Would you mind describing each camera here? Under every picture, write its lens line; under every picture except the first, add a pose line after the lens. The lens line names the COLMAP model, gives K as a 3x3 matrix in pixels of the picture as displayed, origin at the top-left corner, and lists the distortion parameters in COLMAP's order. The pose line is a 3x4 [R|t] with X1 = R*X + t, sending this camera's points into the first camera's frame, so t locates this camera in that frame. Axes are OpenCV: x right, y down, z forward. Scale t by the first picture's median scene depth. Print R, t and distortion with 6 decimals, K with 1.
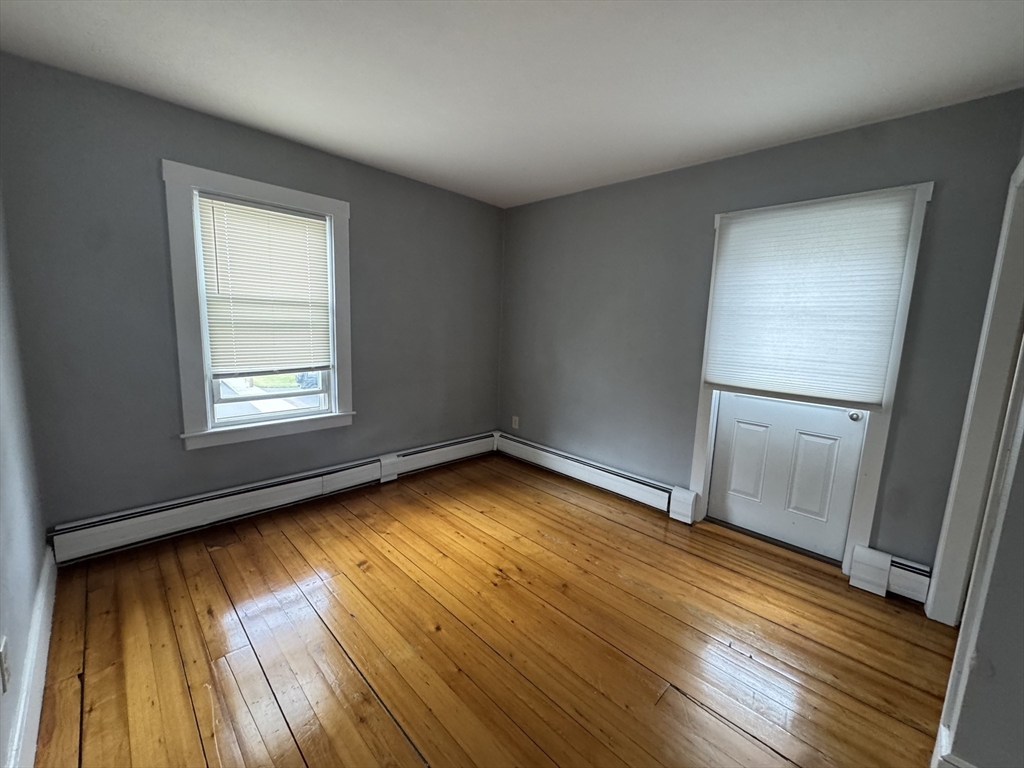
lens RADIAL K [[408.6, 0, 522.1], [0, 408.6, 365.2], [0, 0, 1]] dist [-0.004737, 0.000715]
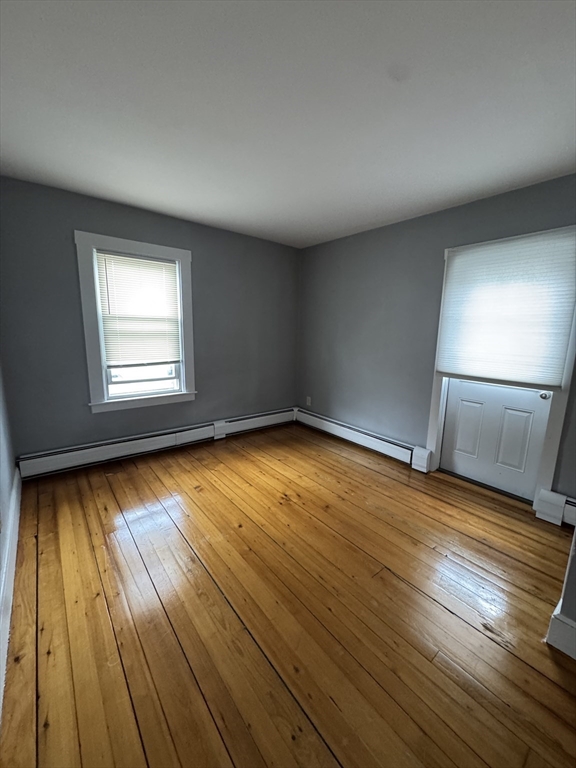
lens RADIAL K [[306.5, 0, 296.3], [0, 306.5, 369.9], [0, 0, 1]] dist [-0.004737, 0.000715]
pose [[0.994018, -0.000015, -0.109213, 0.099949], [0.002647, 0.999710, 0.023954, 0.012174], [0.109181, -0.024100, 0.993730, -0.097257]]
